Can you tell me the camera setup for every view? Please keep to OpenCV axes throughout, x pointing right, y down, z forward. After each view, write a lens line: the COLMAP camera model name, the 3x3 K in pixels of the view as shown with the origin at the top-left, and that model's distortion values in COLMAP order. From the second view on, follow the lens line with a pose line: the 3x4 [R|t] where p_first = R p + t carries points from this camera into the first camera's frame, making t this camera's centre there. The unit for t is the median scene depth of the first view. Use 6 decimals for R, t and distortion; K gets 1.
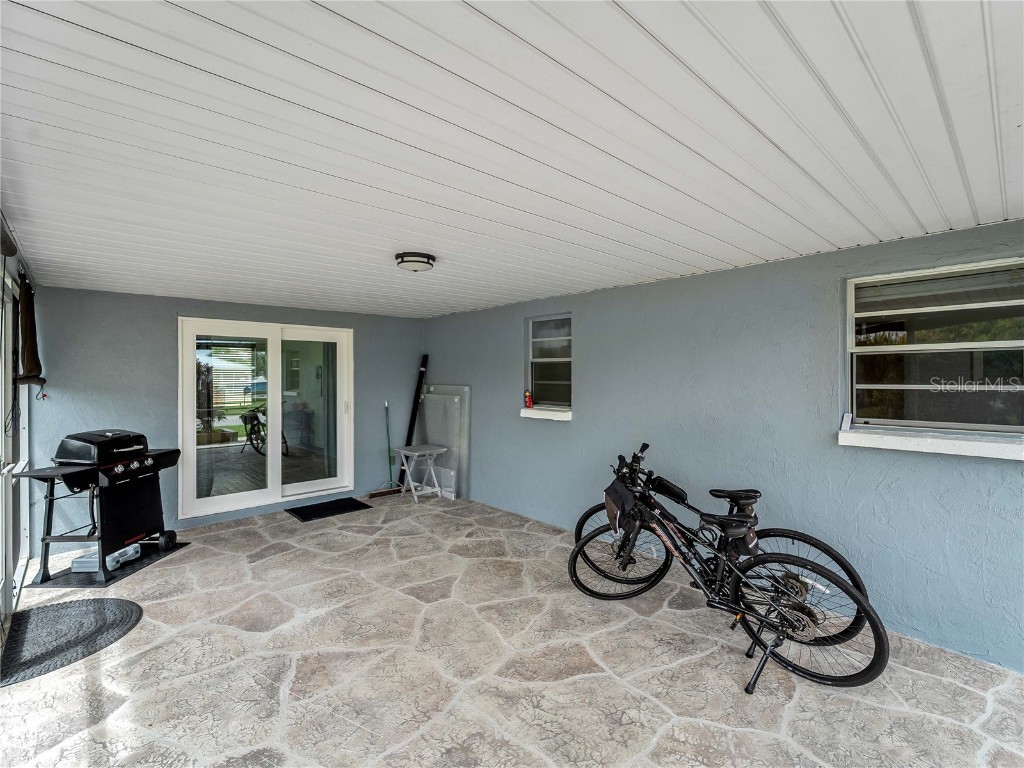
lens RADIAL K [[463.0, 0, 505.6], [0, 463.0, 376.2], [0, 0, 1]] dist [-0.000180, -0.000267]
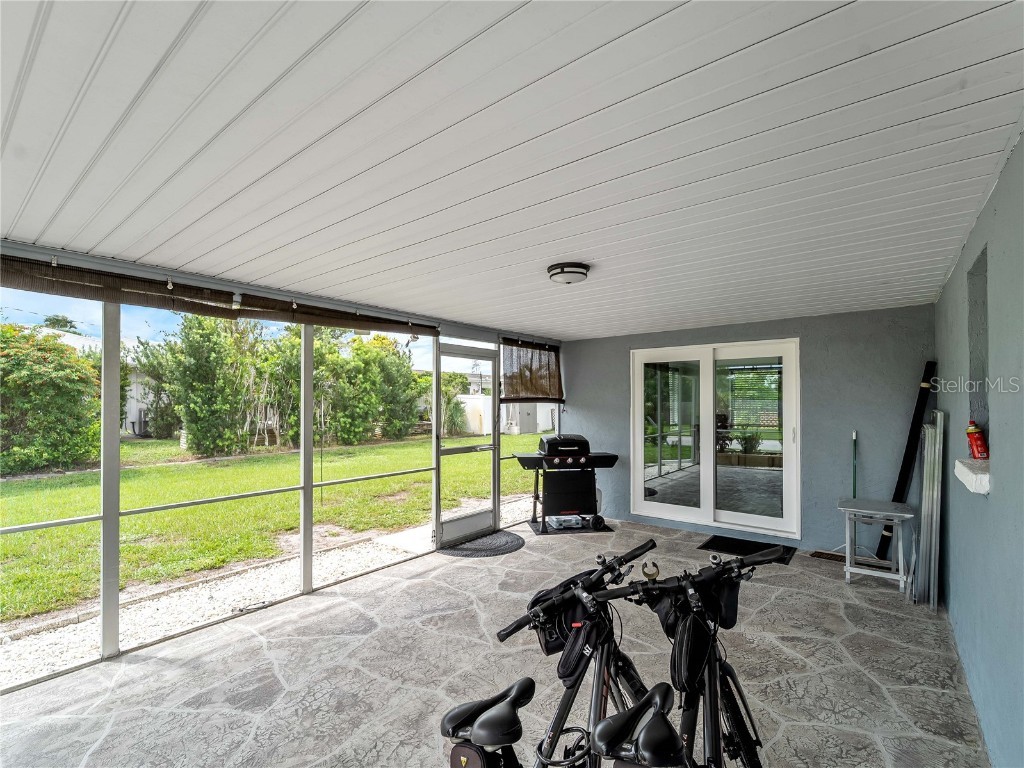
lens RADIAL K [[464.8, 0, 515.2], [0, 464.8, 392.5], [0, 0, 1]] dist [-0.000406, -0.001412]
pose [[0.173406, -0.021073, -0.984625, 0.489289], [0.002235, 0.999777, -0.021003, 0.011337], [0.984848, 0.001441, 0.173415, 0.495521]]
